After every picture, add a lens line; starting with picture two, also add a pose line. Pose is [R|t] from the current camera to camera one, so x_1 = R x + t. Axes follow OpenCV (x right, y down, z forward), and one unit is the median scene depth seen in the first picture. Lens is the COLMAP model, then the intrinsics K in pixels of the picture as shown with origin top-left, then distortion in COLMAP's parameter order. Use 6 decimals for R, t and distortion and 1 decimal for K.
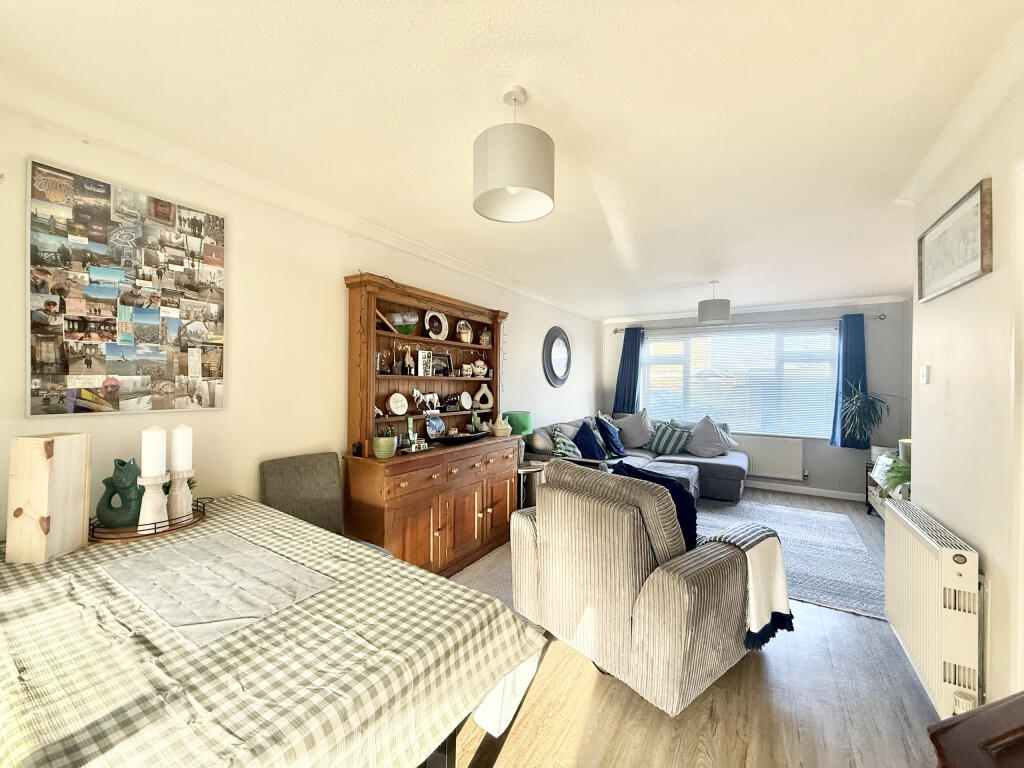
lens RADIAL K [[406.8, 0, 512.0], [0, 406.8, 384.0], [0, 0, 1]] dist [-0.001584, 0.000082]
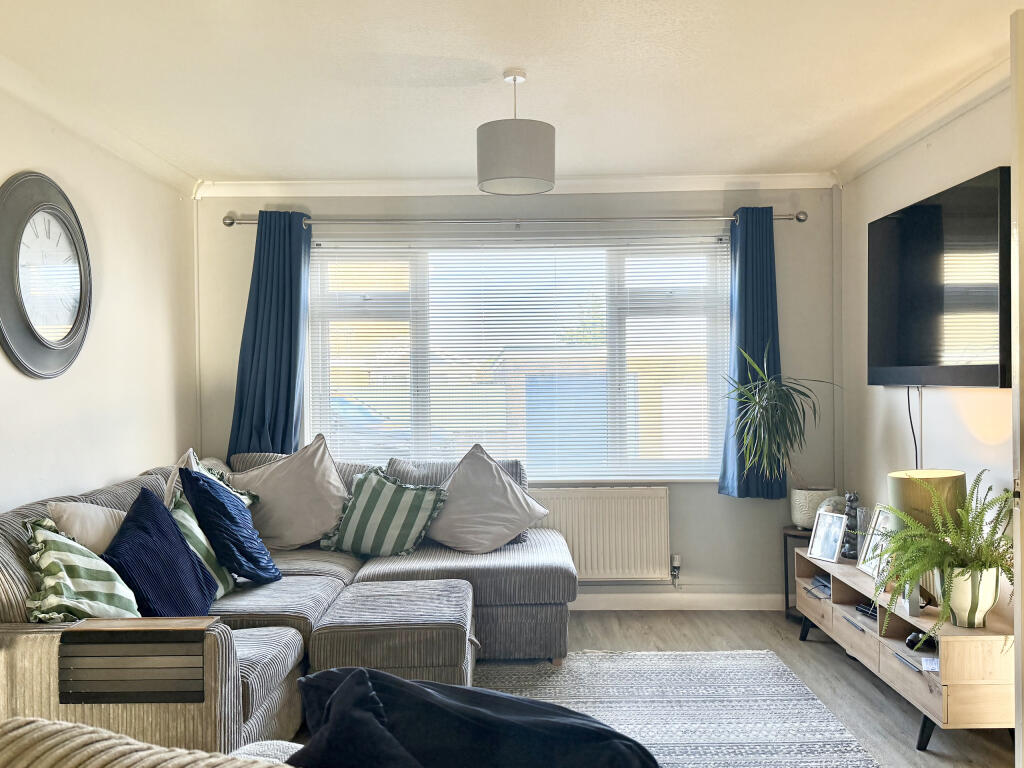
lens RADIAL K [[933.2, 0, 512.0], [0, 933.2, 384.0], [0, 0, 1]] dist [0.183893, -0.313464]
pose [[0.848989, -0.021832, 0.527959, 0.032309], [0.022222, 0.999737, 0.005608, 0.015383], [-0.527943, 0.006971, 0.849252, 0.221102]]
